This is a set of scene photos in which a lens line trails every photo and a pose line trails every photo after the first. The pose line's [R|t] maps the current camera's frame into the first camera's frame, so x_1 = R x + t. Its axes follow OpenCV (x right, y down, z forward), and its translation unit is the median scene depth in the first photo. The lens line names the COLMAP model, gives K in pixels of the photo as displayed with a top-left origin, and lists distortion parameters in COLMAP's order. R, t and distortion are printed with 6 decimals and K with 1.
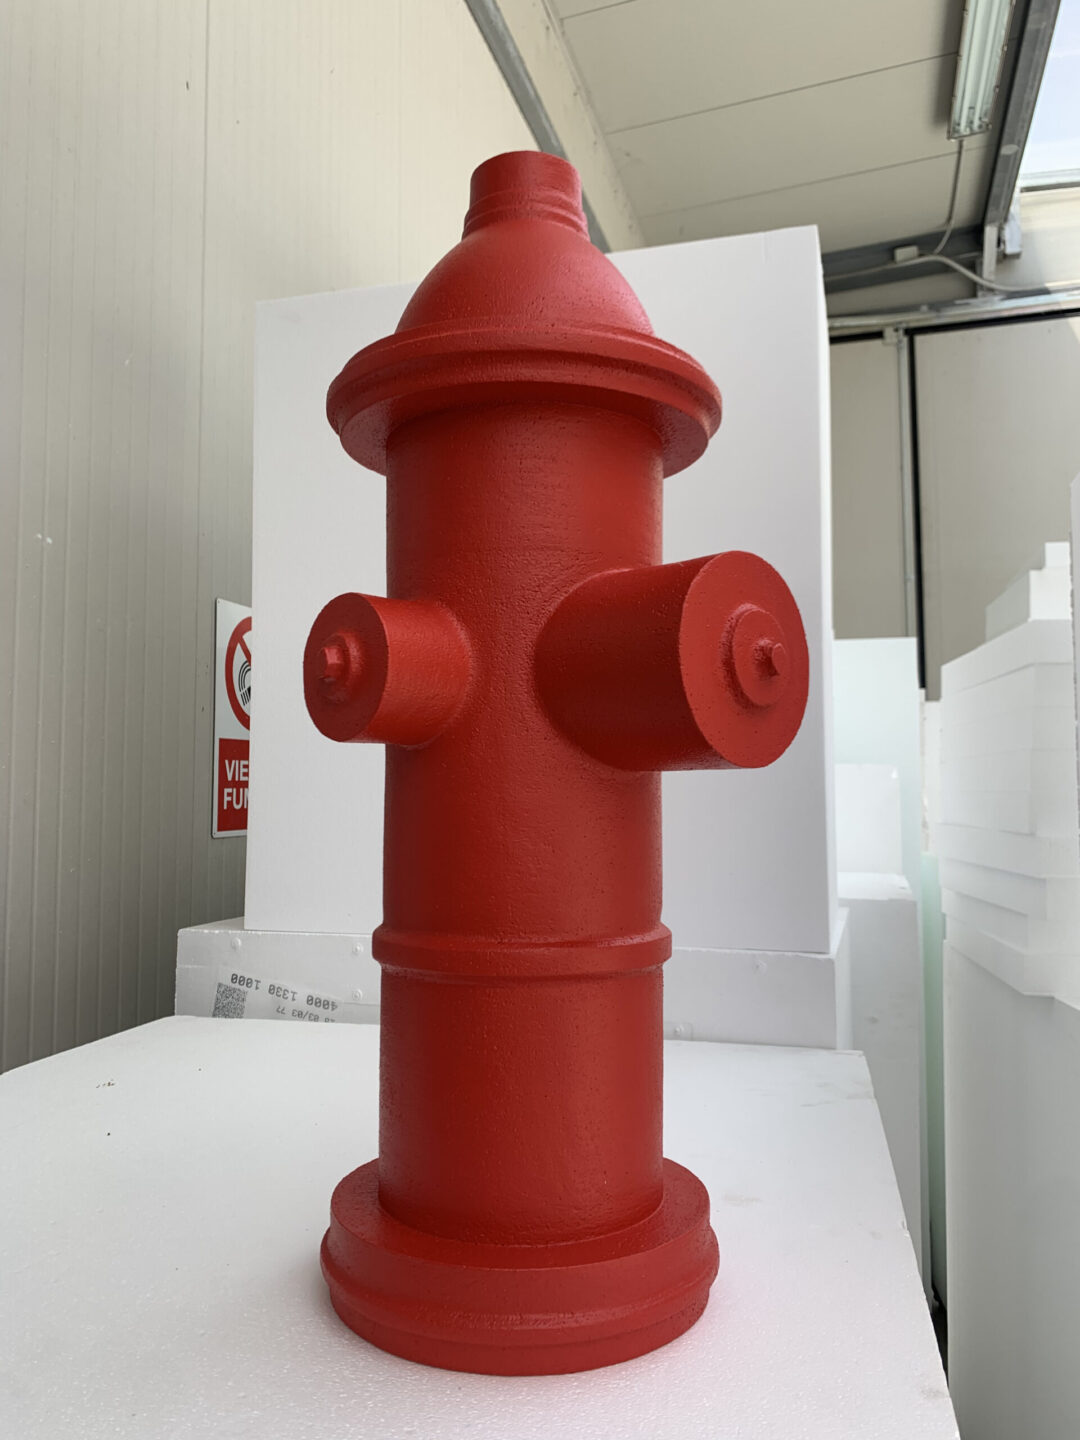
lens RADIAL K [[1105.4, 0, 540.0], [0, 1105.4, 720.0], [0, 0, 1]] dist [0.004215, 0.004747]
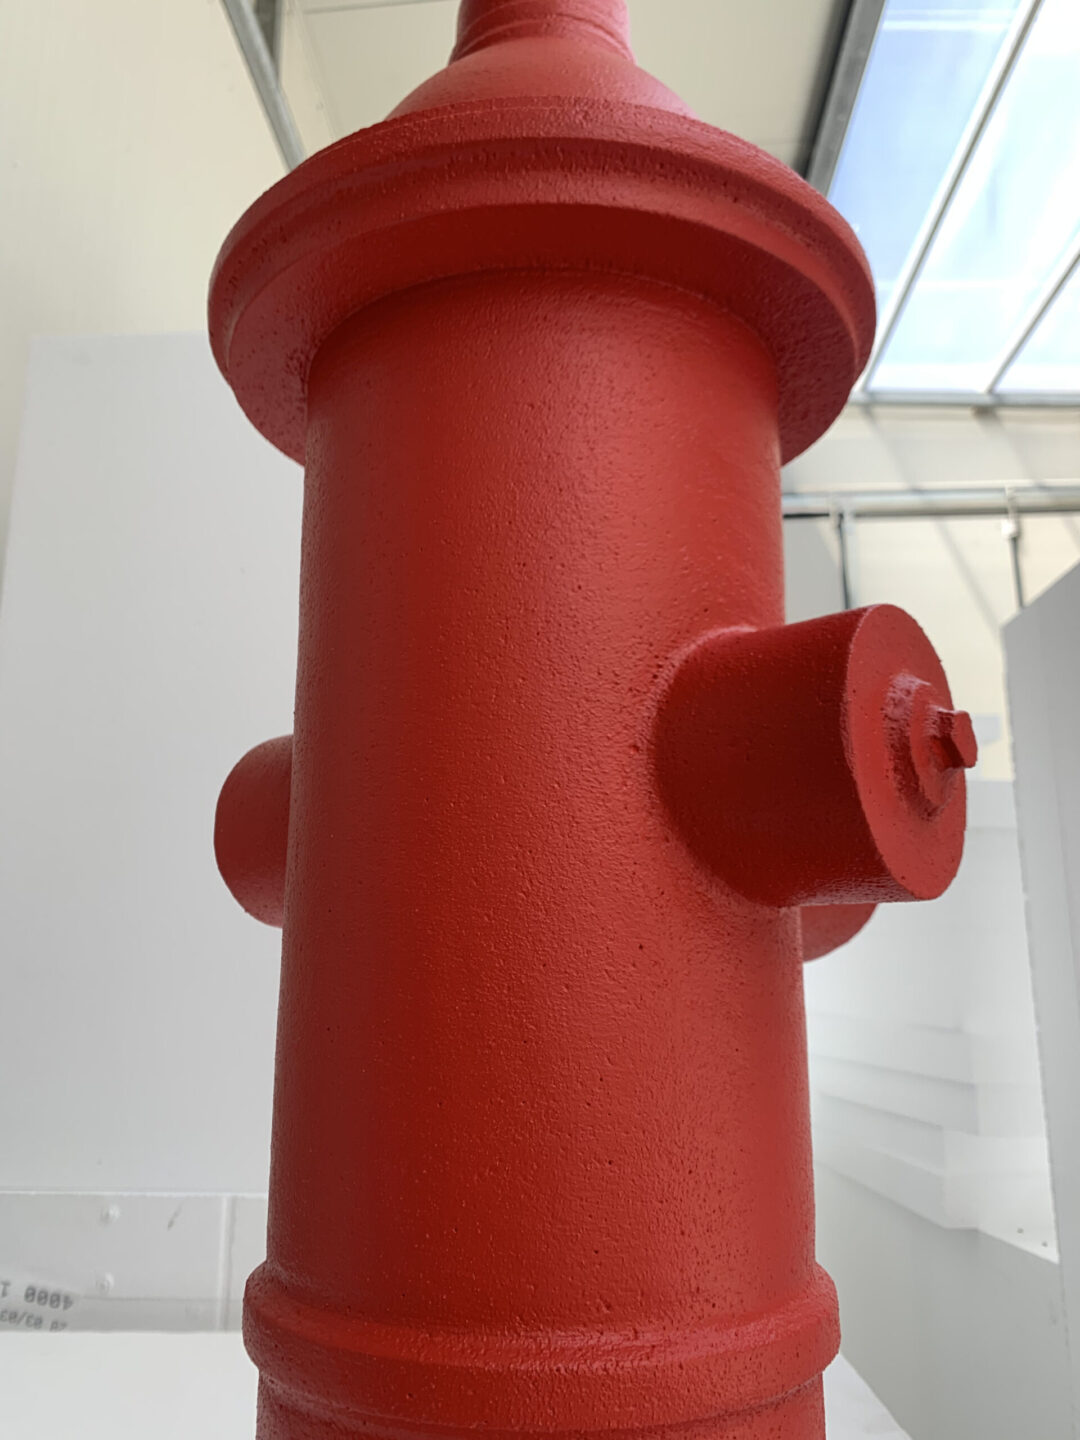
lens RADIAL K [[1105.4, 0, 540.0], [0, 1105.4, 720.0], [0, 0, 1]] dist [0.004215, 0.004747]
pose [[0.976185, 0.044388, 0.212350, -0.060944], [-0.009652, 0.986761, -0.161895, 0.008339], [-0.216725, 0.155990, 0.963690, 0.209235]]
